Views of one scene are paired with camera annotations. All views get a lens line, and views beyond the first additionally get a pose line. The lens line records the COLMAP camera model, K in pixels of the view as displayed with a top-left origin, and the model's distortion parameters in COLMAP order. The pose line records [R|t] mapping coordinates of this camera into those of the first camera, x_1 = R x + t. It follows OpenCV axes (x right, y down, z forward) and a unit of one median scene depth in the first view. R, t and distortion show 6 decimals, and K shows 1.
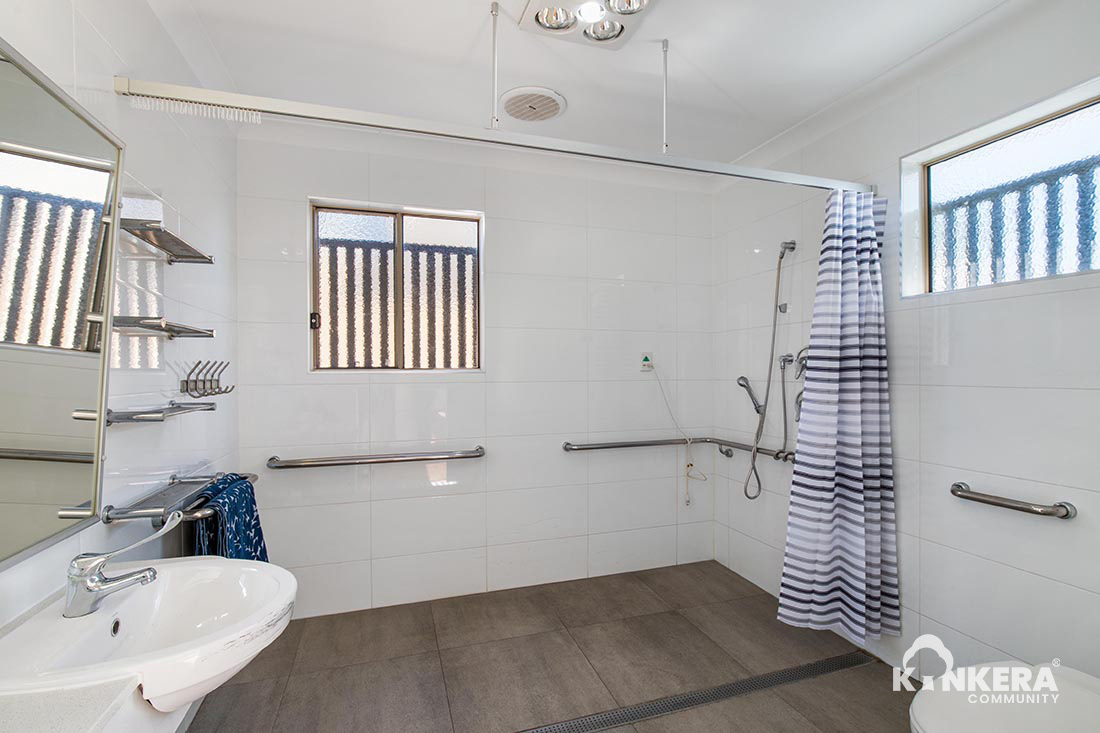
lens RADIAL K [[506.2, 0, 557.3], [0, 506.2, 373.7], [0, 0, 1]] dist [-0.017875, 0.000023]
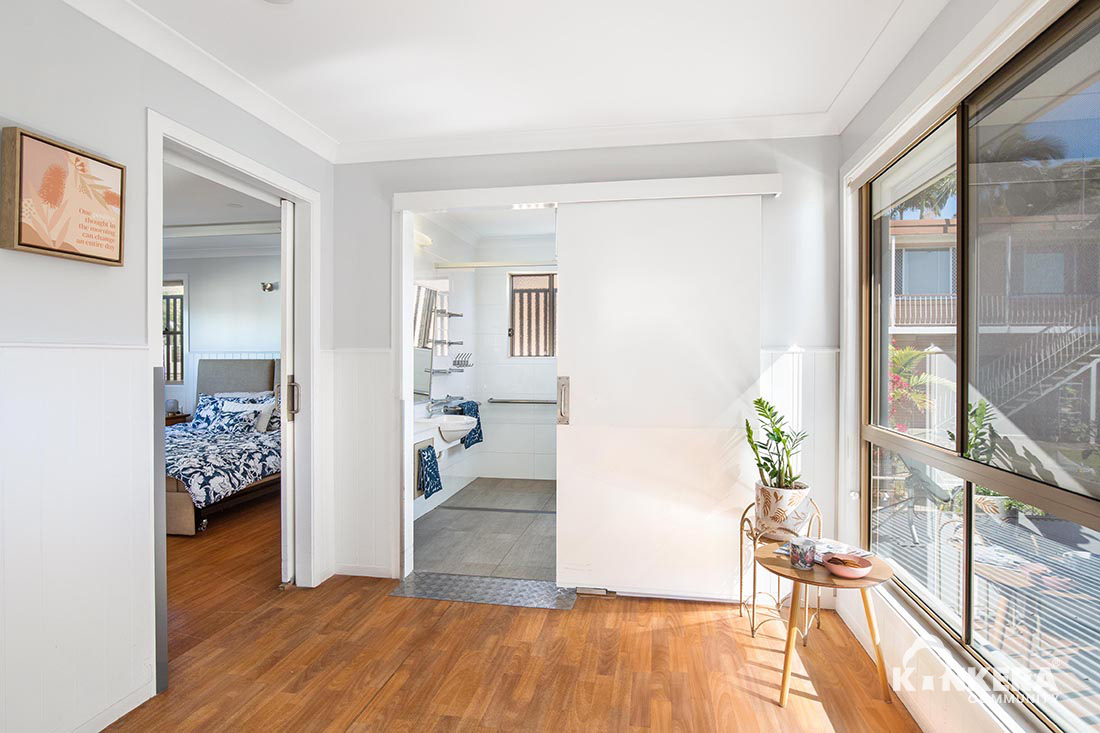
lens RADIAL K [[557.1, 0, 556.6], [0, 557.1, 376.7], [0, 0, 1]] dist [-0.033097, 0.000300]
pose [[0.884846, 0.030447, -0.464888, 0.694179], [-0.015421, 0.999229, 0.036092, -0.011356], [0.465629, -0.024767, 0.884633, -0.852571]]
